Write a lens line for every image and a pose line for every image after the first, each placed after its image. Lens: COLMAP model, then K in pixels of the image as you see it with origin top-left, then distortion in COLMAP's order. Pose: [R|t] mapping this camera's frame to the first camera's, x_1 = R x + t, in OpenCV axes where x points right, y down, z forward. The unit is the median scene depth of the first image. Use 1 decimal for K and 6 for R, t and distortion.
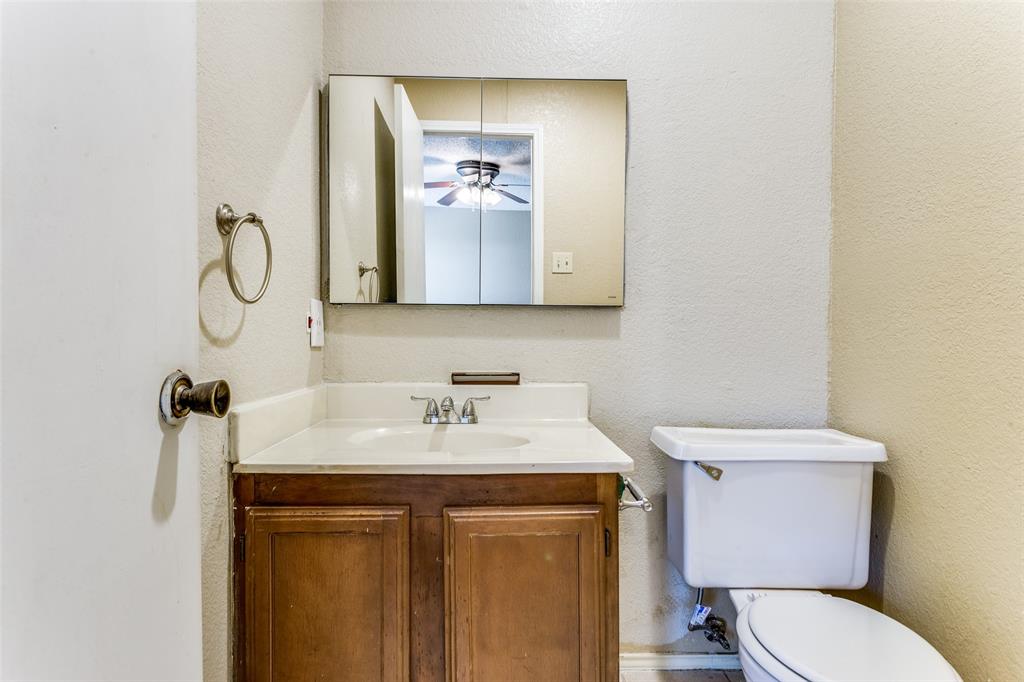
lens RADIAL K [[548.3, 0, 512.0], [0, 548.3, 341.0], [0, 0, 1]] dist [-0.001244, -0.000252]
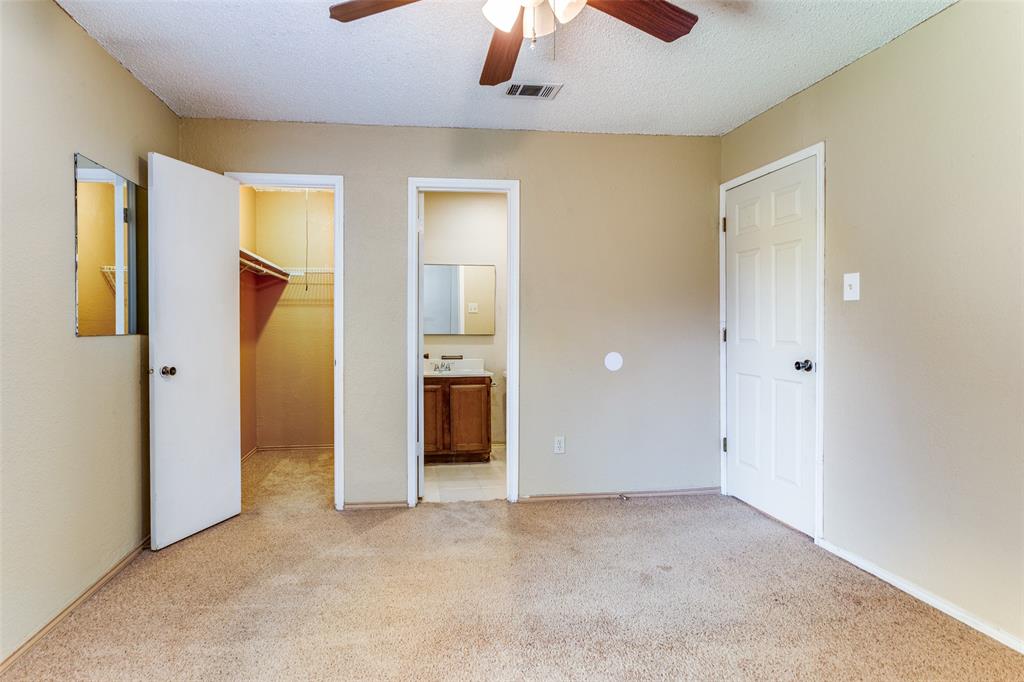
lens RADIAL K [[736.1, 0, 512.0], [0, 736.1, 341.0], [0, 0, 1]] dist [-0.000701, -0.000182]
pose [[0.986951, -0.012663, 0.160523, -0.554856], [0.012429, 0.999920, 0.002463, -0.048616], [-0.160541, -0.000436, 0.987029, -4.684352]]
